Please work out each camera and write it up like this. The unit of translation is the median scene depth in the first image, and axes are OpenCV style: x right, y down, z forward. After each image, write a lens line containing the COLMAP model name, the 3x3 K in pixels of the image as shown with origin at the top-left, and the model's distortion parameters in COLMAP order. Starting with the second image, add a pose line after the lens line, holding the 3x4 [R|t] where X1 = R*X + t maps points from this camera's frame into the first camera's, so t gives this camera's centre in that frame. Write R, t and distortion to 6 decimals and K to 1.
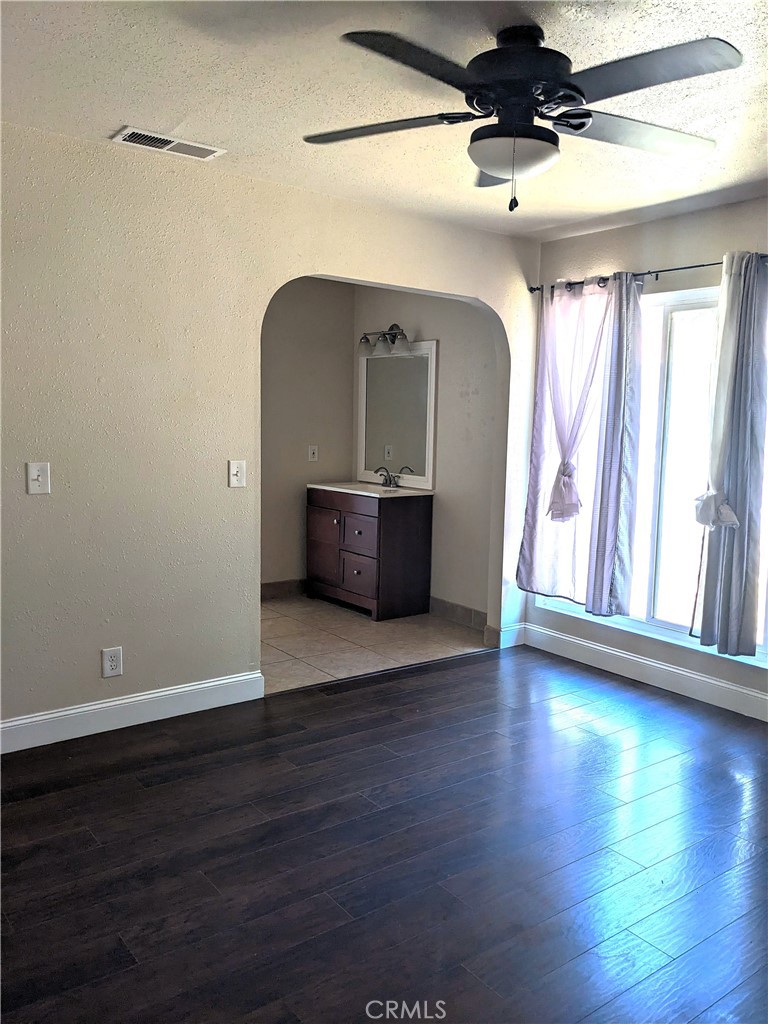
lens RADIAL K [[815.8, 0, 383.9], [0, 815.8, 509.3], [0, 0, 1]] dist [0.025100, -0.045952]
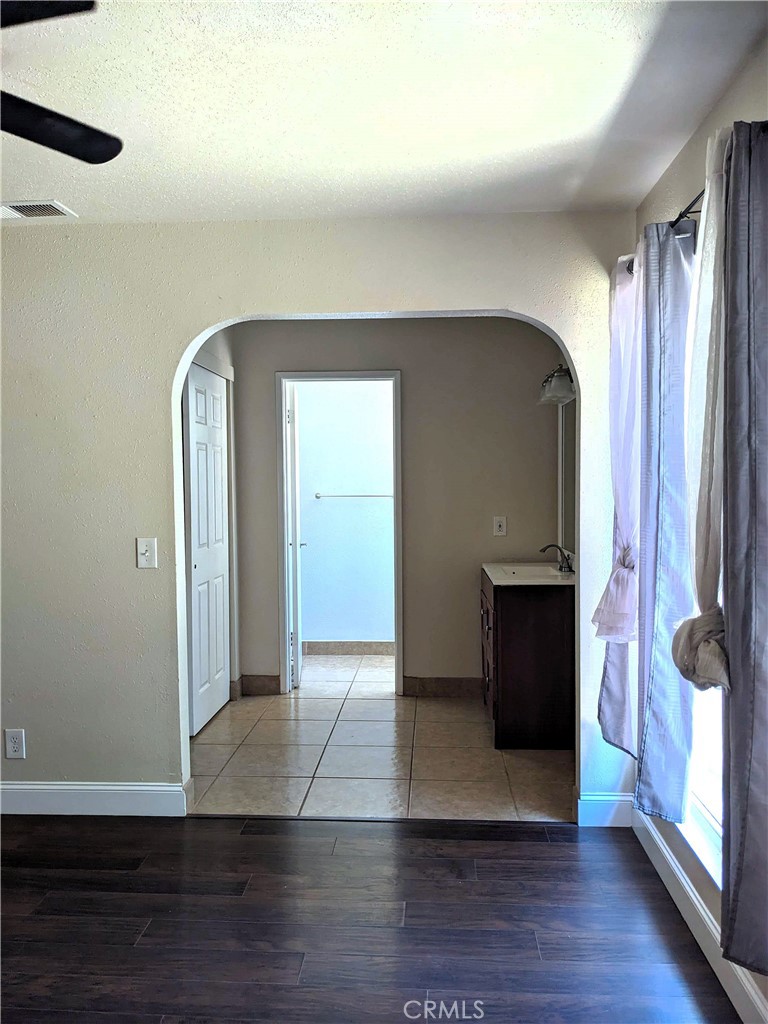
lens RADIAL K [[815.8, 0, 382.6], [0, 815.8, 516.8], [0, 0, 1]] dist [0.025100, -0.045952]
pose [[0.752958, -0.004487, -0.658053, 0.494440], [-0.043112, 0.997492, -0.056132, -0.036604], [0.656655, 0.070635, 0.750877, 0.414849]]
